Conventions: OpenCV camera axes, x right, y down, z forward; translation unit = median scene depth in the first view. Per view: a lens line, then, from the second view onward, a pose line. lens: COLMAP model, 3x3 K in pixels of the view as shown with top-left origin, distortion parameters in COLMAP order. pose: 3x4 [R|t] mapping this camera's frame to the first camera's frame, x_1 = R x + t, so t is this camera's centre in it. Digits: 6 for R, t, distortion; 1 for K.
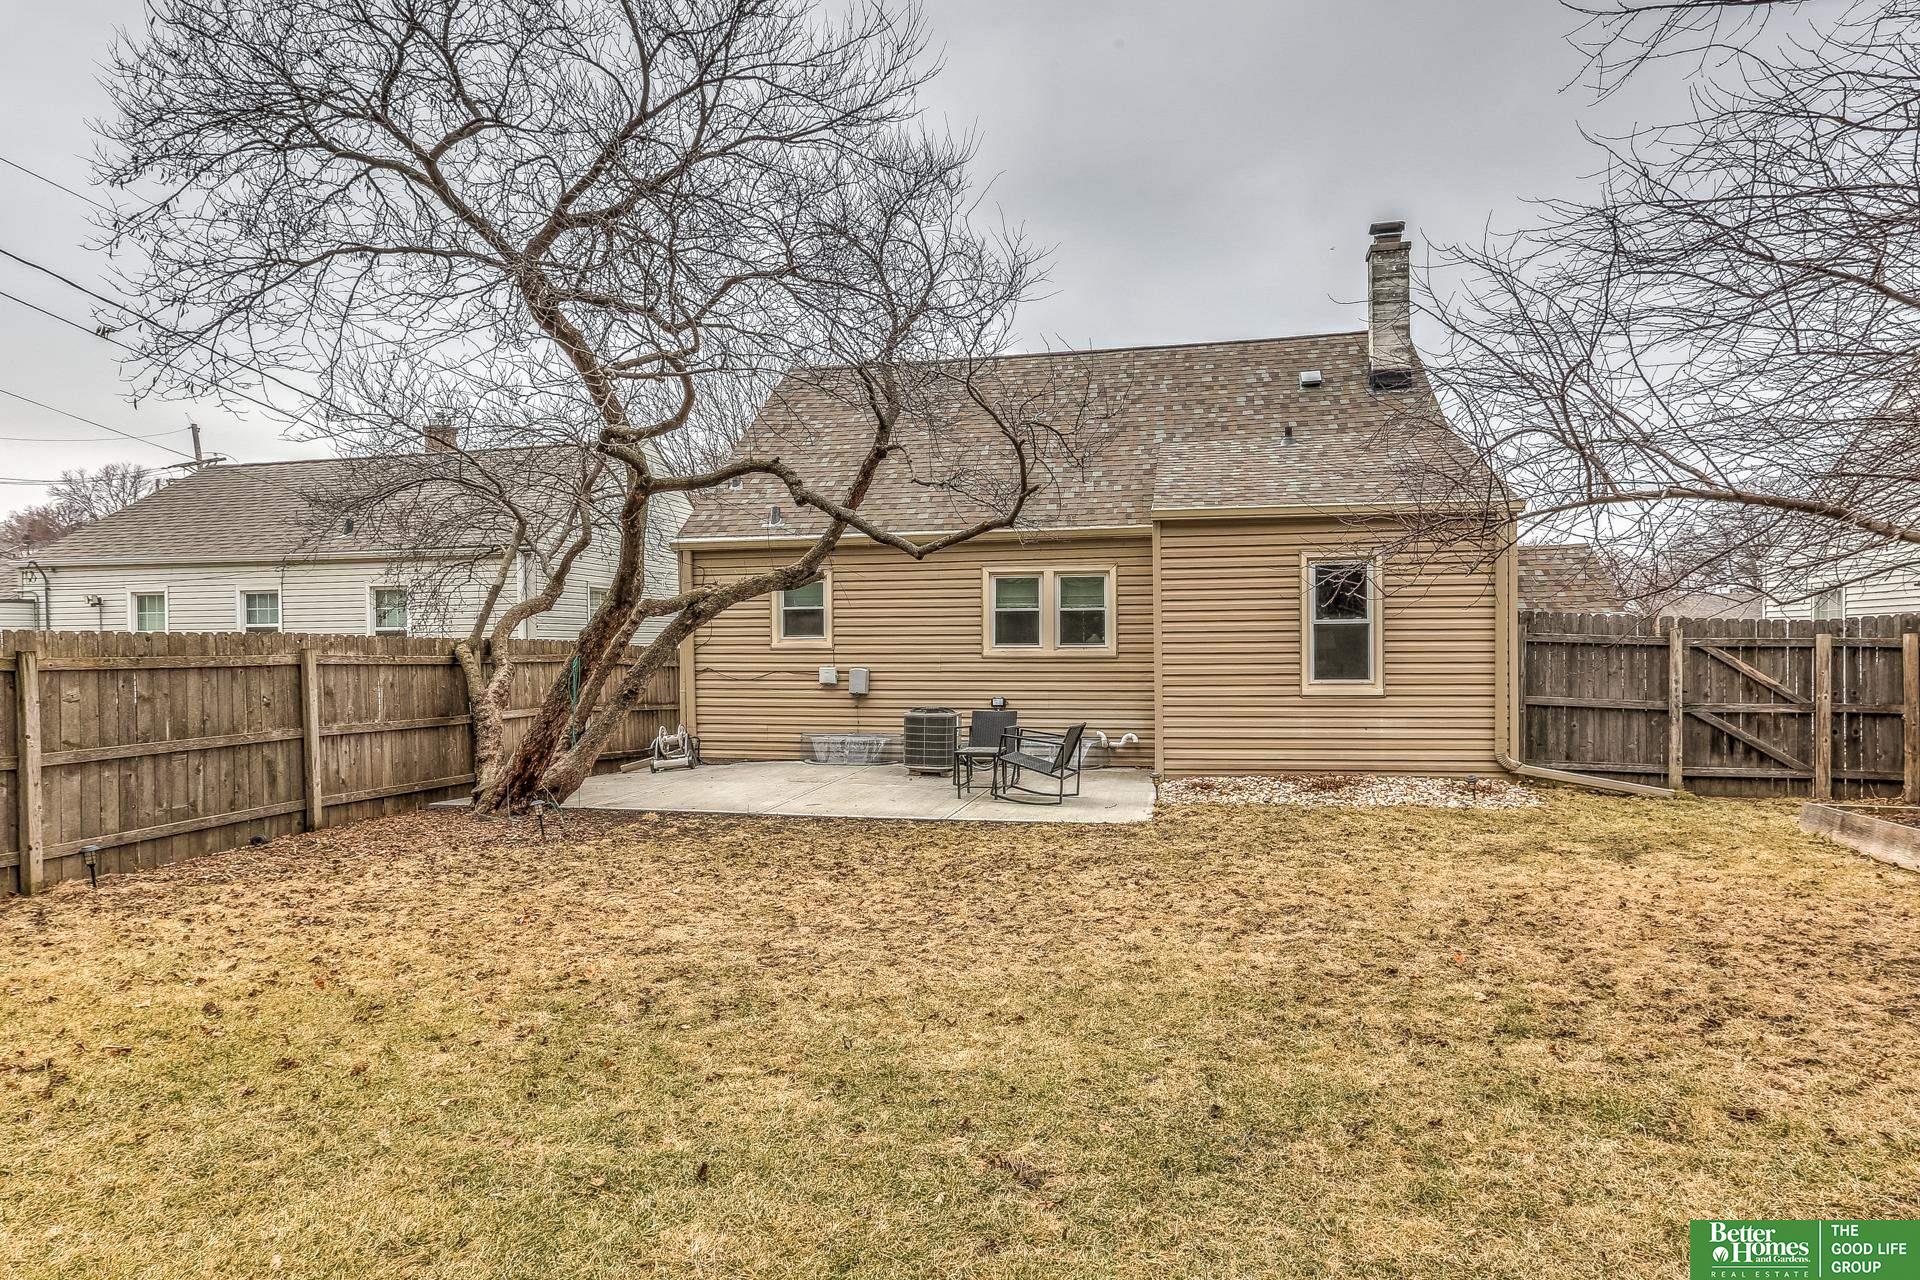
lens RADIAL K [[1102.8, 0, 958.1], [0, 1102.8, 648.7], [0, 0, 1]] dist [-0.003323, -0.000162]
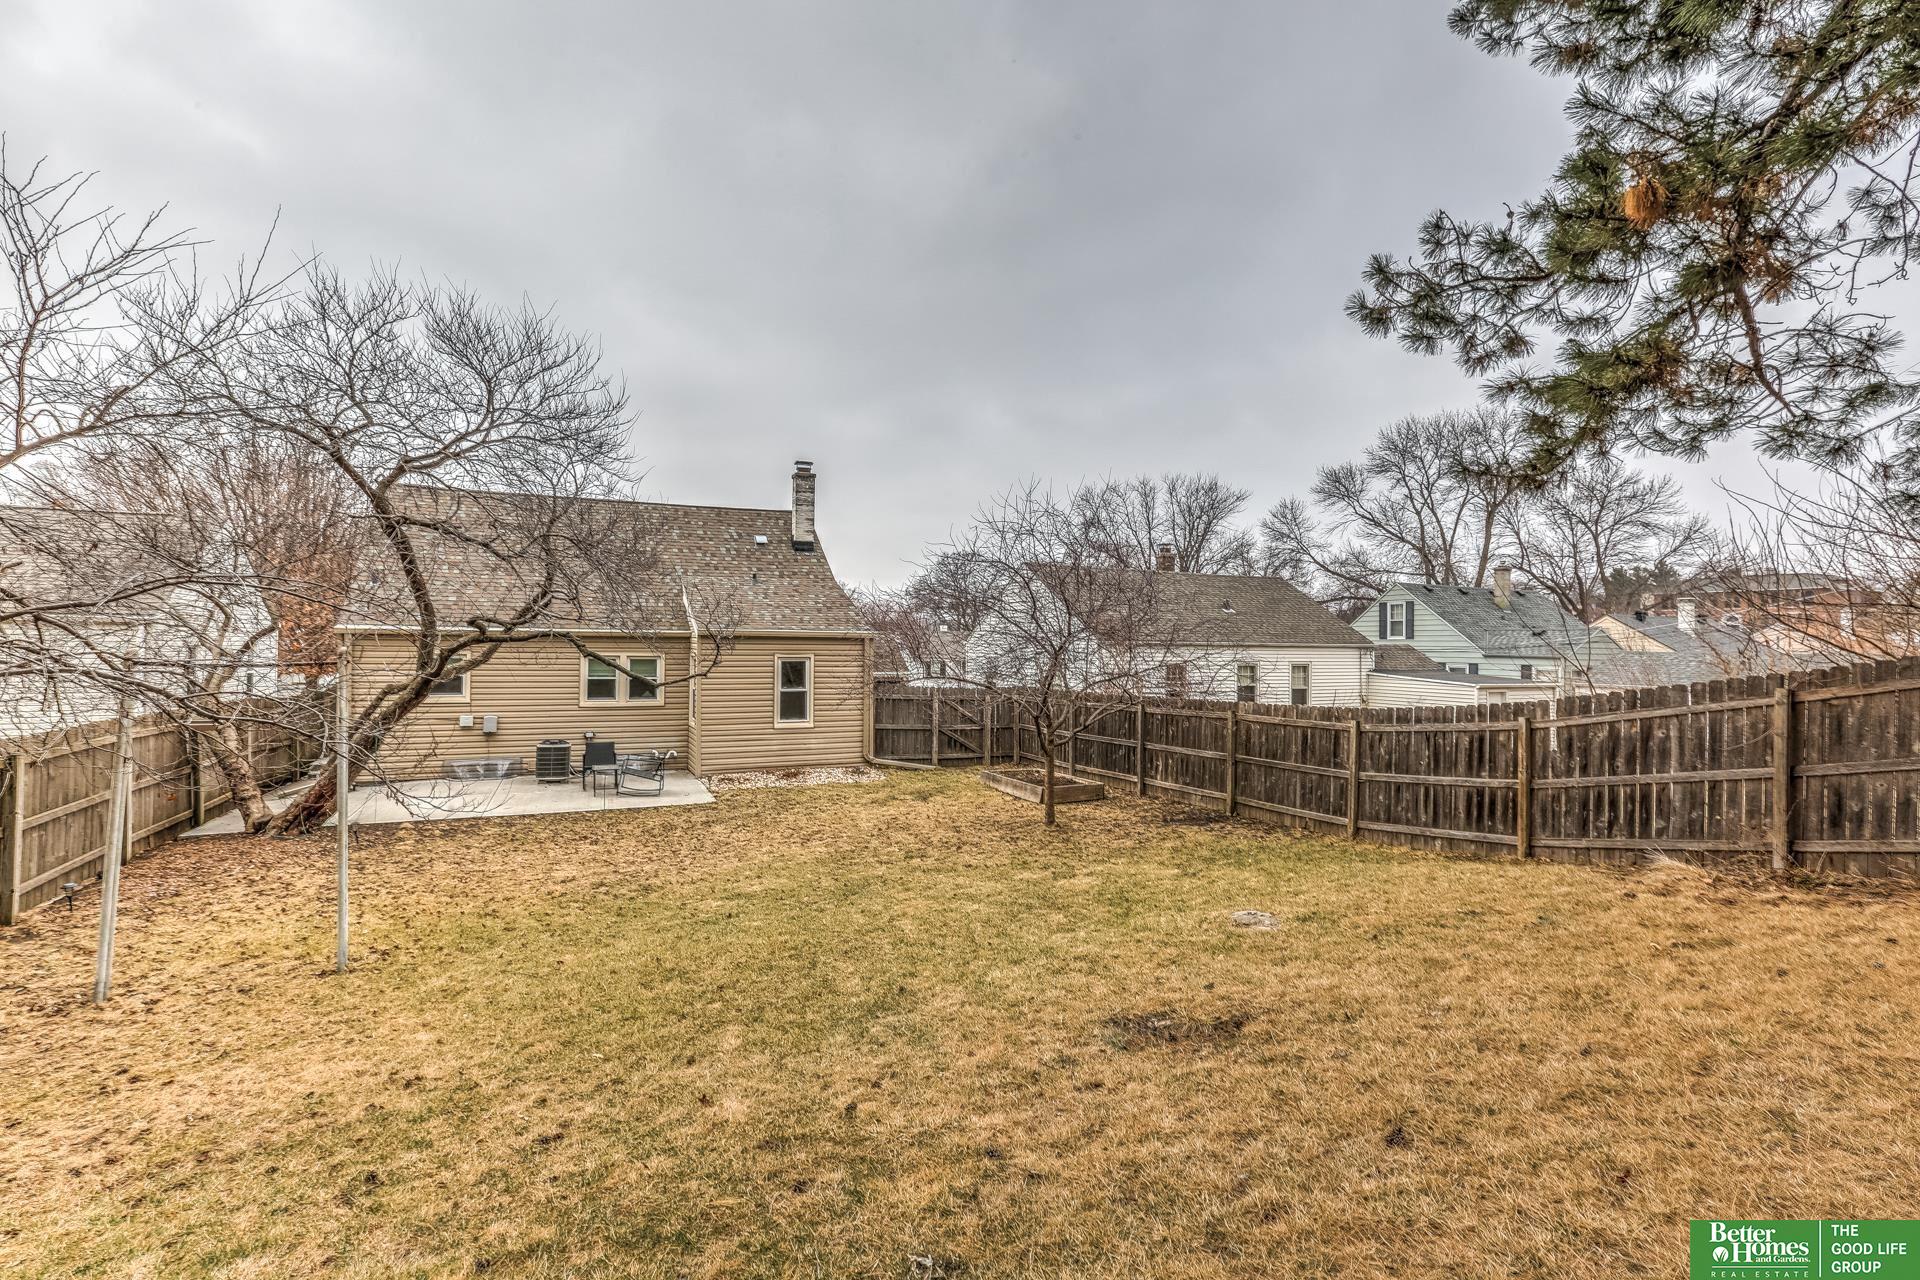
lens RADIAL K [[894.7, 0, 952.9], [0, 894.7, 642.8], [0, 0, 1]] dist [-0.031138, 0.021224]
pose [[0.811733, 0.015065, 0.583834, -0.362619], [-0.013545, 0.999884, -0.006969, -0.104274], [-0.583872, -0.002251, 0.811843, -0.468519]]
